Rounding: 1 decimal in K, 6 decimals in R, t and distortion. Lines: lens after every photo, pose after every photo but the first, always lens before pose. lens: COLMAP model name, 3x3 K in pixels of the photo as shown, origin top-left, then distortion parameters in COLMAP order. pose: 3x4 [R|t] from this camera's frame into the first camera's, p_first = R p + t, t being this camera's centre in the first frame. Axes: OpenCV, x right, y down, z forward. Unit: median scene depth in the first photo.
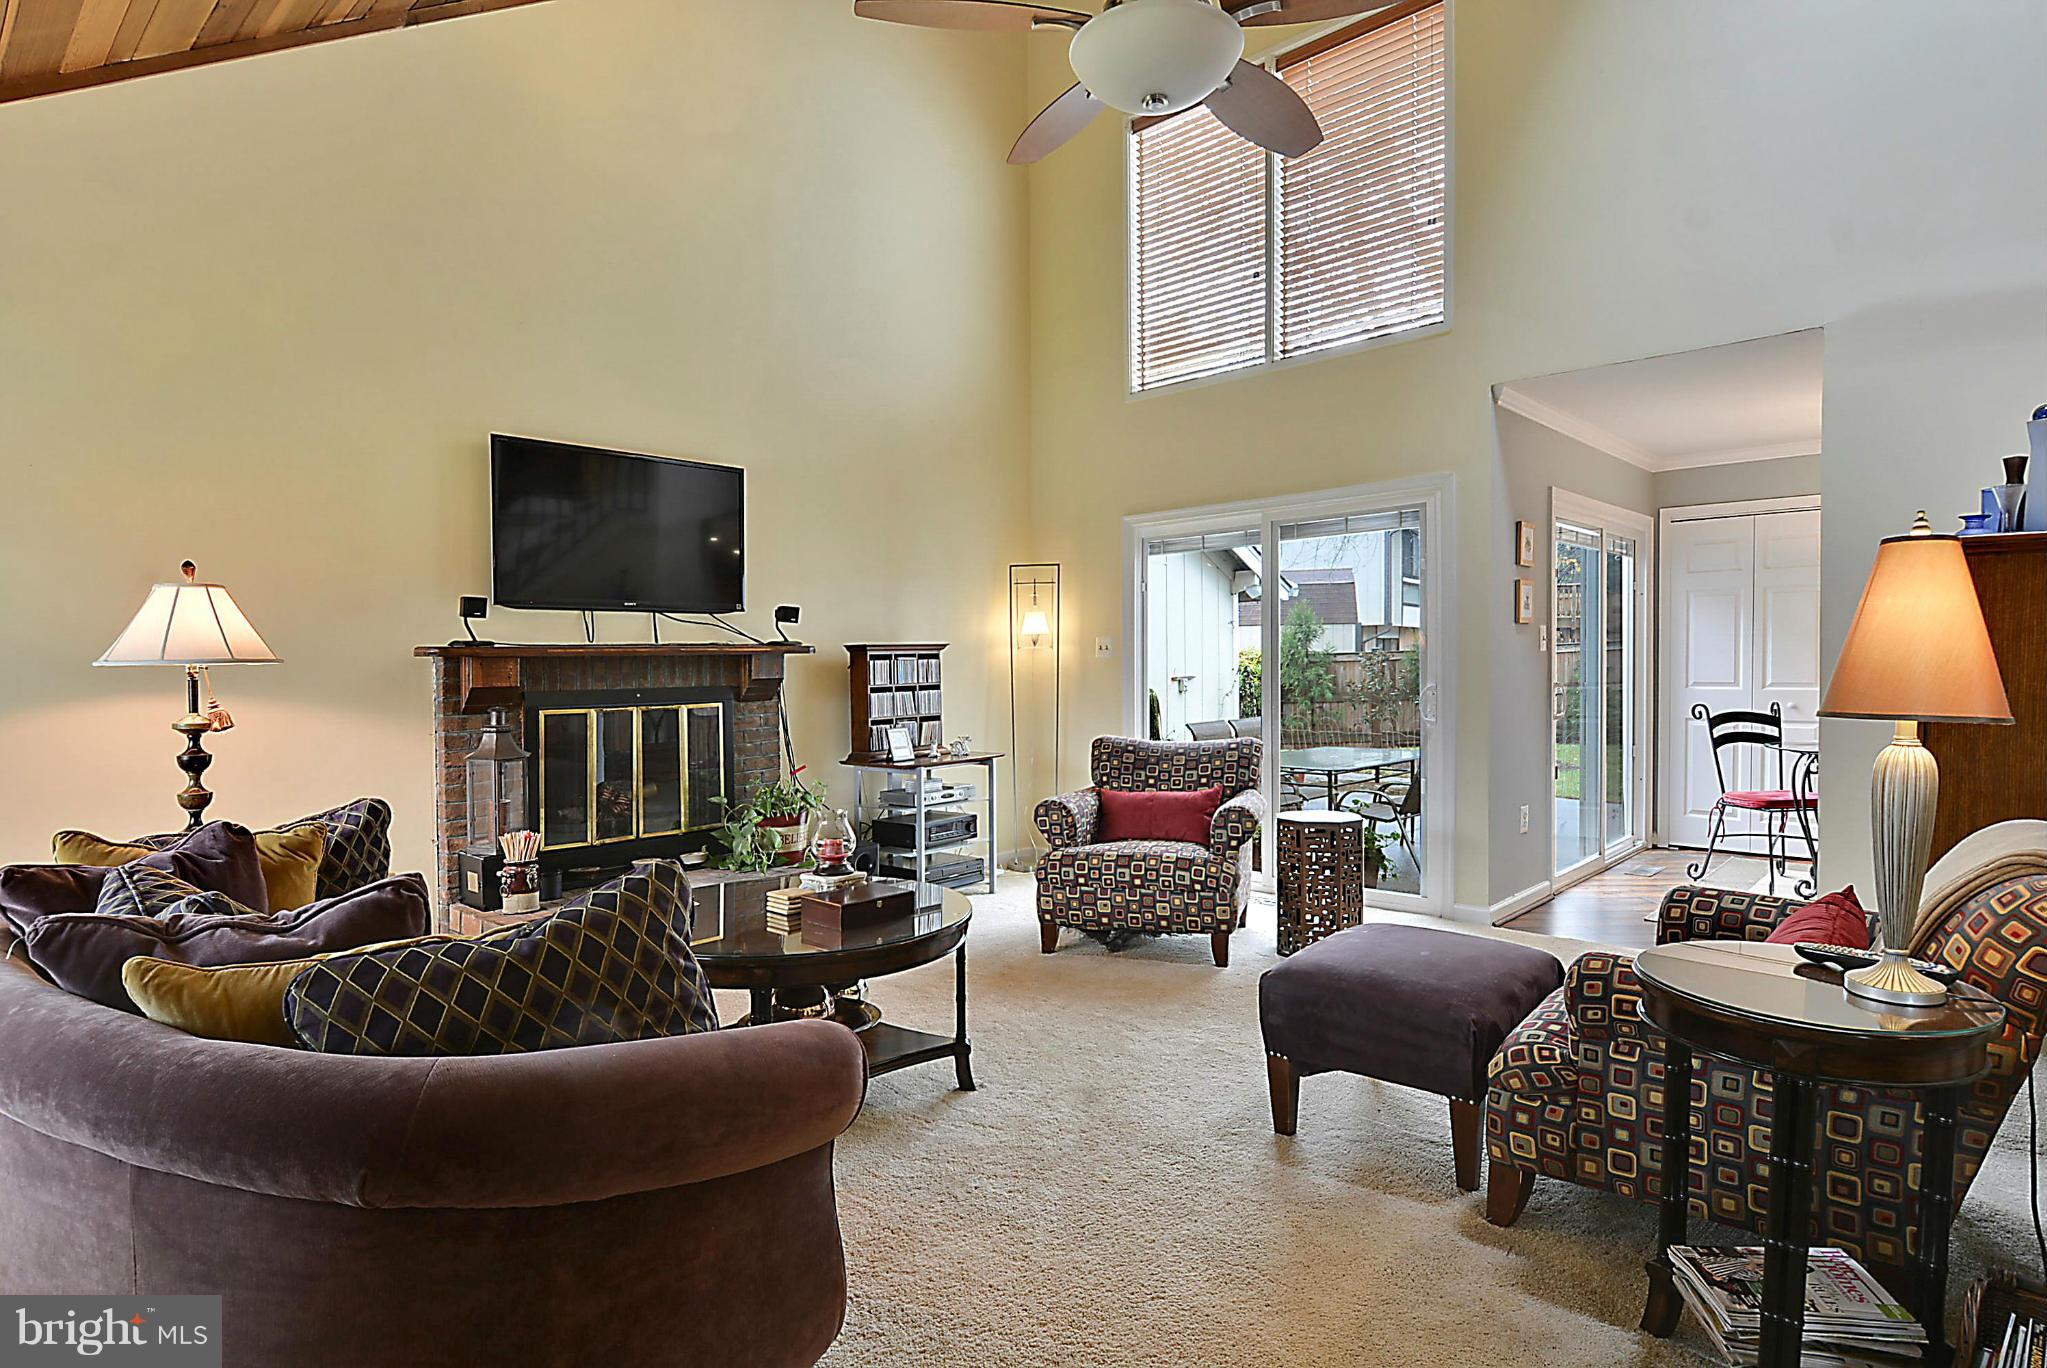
lens RADIAL K [[1072.6, 0, 1033.6], [0, 1072.6, 680.0], [0, 0, 1]] dist [0.000059, -0.000597]
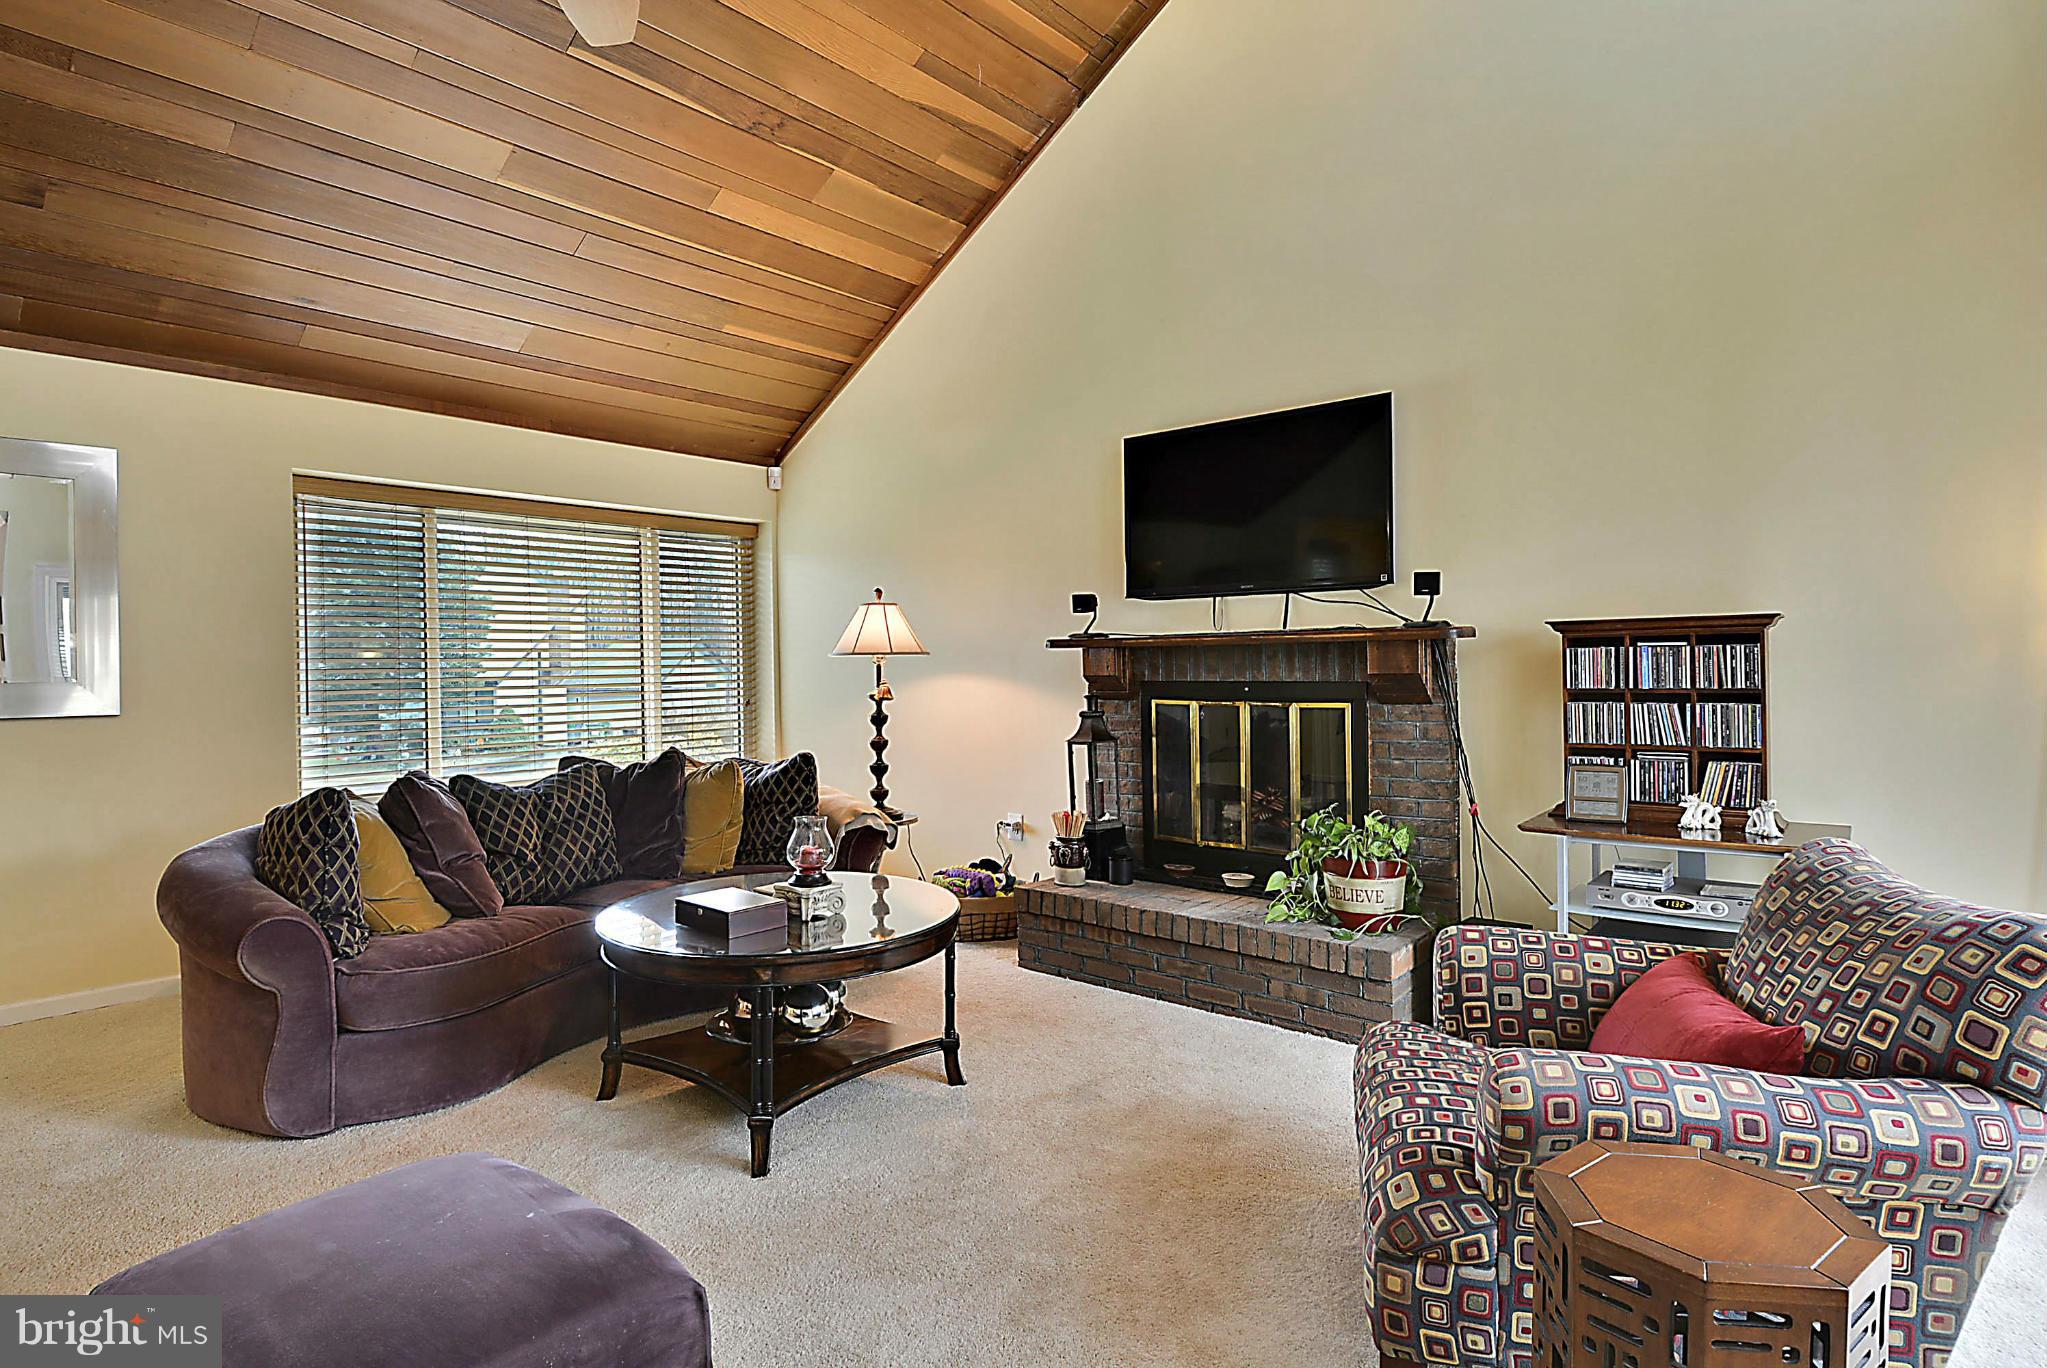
lens RADIAL K [[1072.6, 0, 1033.1], [0, 1072.6, 673.2], [0, 0, 1]] dist [0.000059, -0.000597]
pose [[0.050306, 0.023228, -0.998464, 0.503758], [-0.007152, 0.999712, 0.022897, -0.017578], [0.998708, 0.005989, 0.050458, 0.763792]]
